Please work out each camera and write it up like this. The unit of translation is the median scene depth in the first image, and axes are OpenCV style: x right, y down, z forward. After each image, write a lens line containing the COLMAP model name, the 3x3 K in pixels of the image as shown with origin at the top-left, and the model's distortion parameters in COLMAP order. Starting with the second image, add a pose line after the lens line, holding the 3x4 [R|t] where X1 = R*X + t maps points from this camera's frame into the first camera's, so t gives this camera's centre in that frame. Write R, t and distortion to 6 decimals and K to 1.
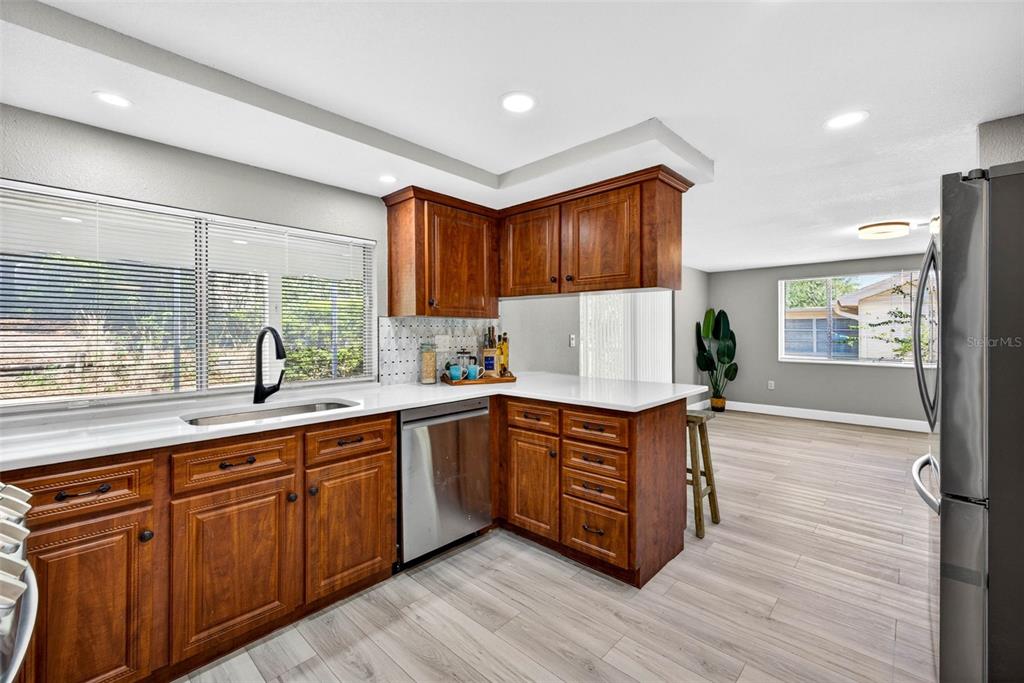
lens RADIAL K [[430.2, 0, 512.3], [0, 430.2, 334.4], [0, 0, 1]] dist [0.000167, -0.000444]
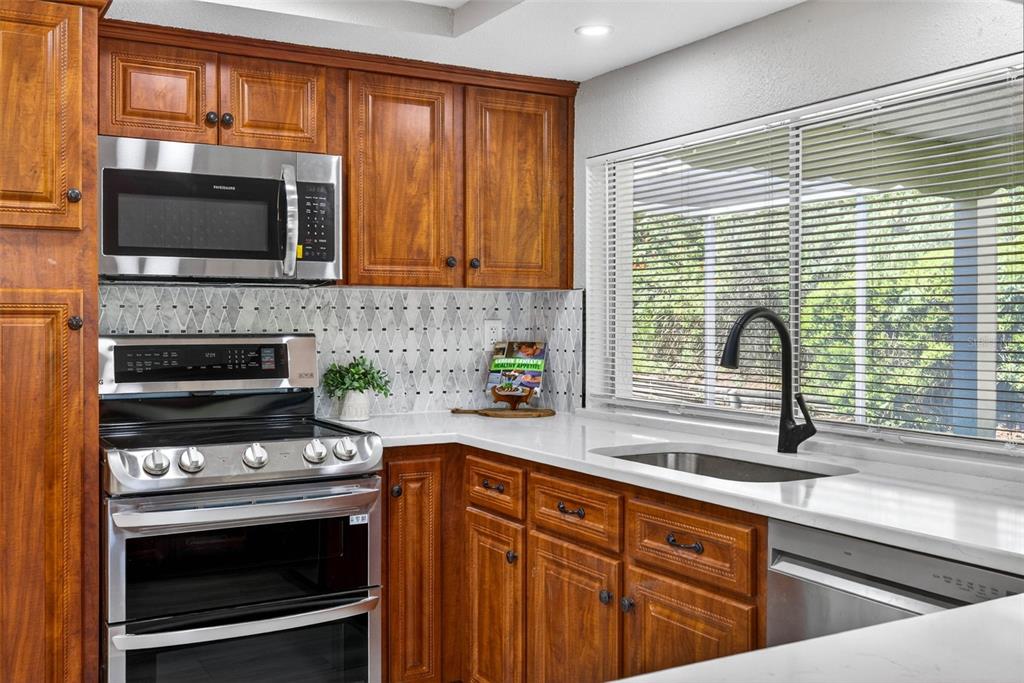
lens RADIAL K [[1014.5, 0, 495.1], [0, 1014.5, 326.1], [0, 0, 1]] dist [-0.016099, -0.001014]
pose [[-0.319988, 0.007706, -0.947390, 0.645843], [-0.006616, 0.999924, 0.010368, -0.005184], [0.947398, 0.009586, -0.319913, 0.983099]]
